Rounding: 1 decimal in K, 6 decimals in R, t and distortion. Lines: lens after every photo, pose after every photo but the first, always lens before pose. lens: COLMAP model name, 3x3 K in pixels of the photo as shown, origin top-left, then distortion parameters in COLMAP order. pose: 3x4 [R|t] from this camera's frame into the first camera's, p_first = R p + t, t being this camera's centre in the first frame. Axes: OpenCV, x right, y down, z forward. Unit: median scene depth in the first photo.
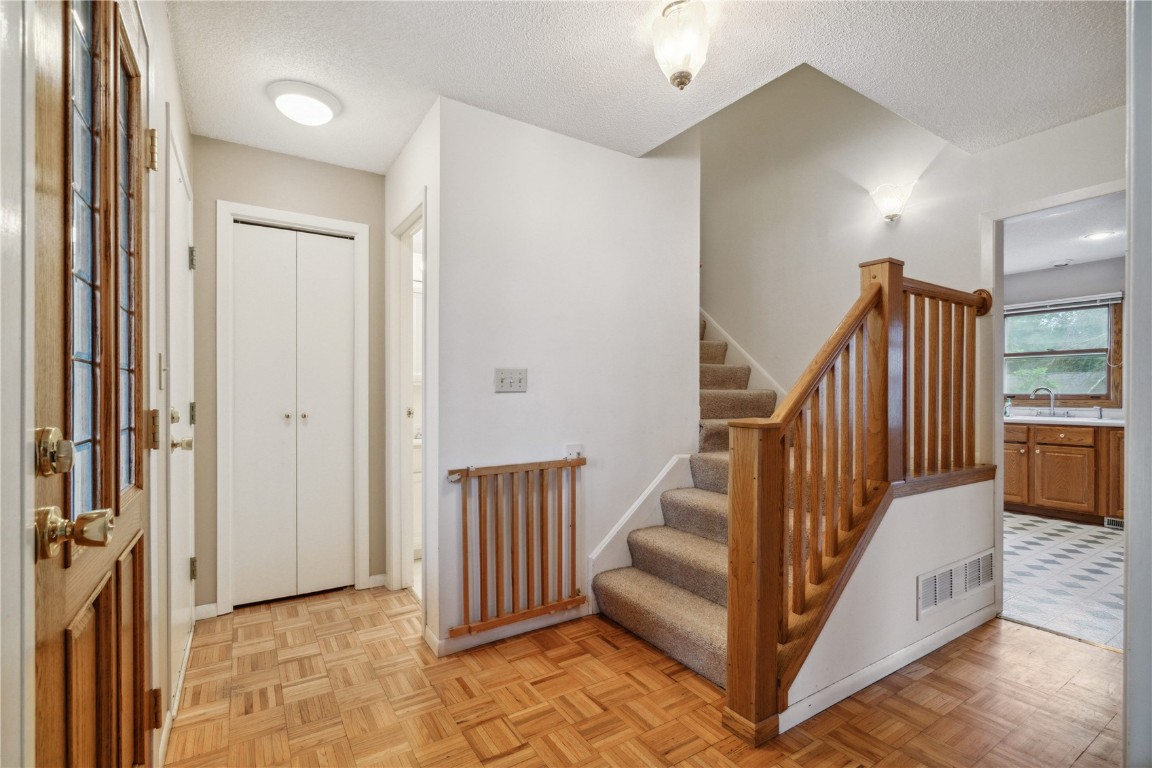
lens RADIAL K [[526.2, 0, 574.3], [0, 526.2, 395.6], [0, 0, 1]] dist [-0.001790, -0.000084]
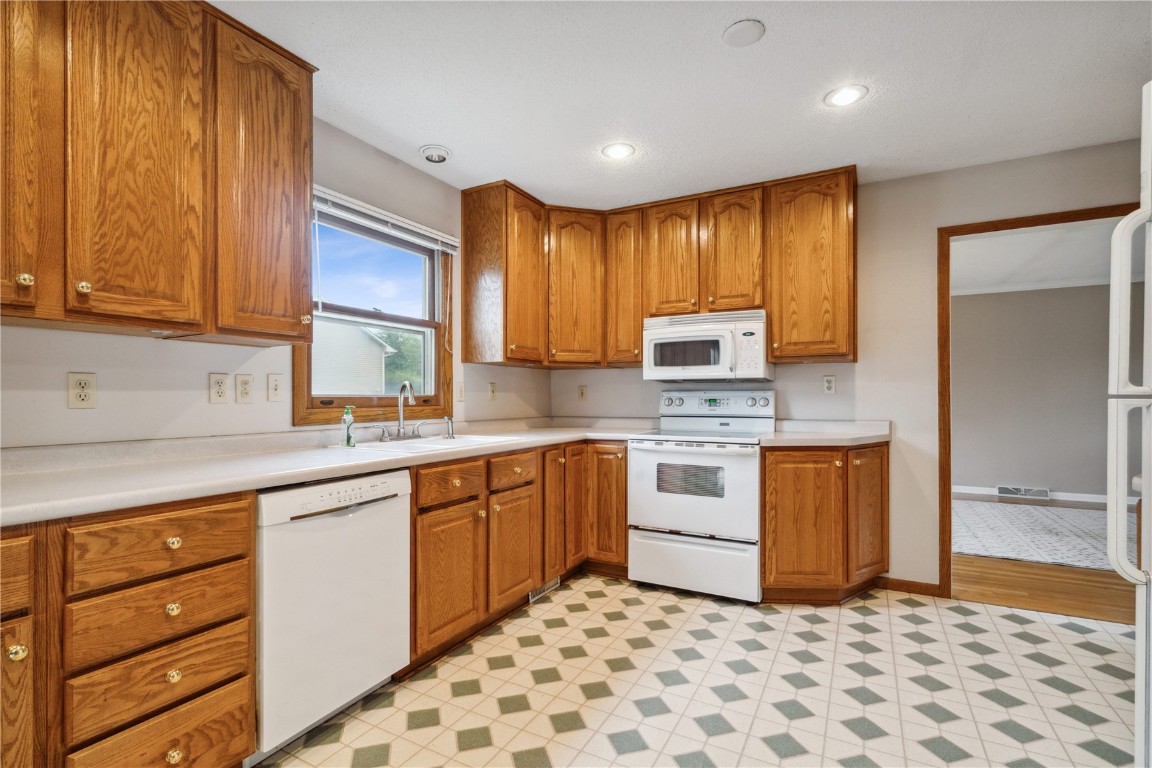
lens RADIAL K [[537.5, 0, 575.0], [0, 537.5, 398.3], [0, 0, 1]] dist [0.000294, -0.000004]
pose [[-0.476888, 0.001468, 0.878963, 0.410148], [0.005481, 0.999984, 0.001303, -0.000583], [-0.878947, 0.005439, -0.476889, 1.252618]]
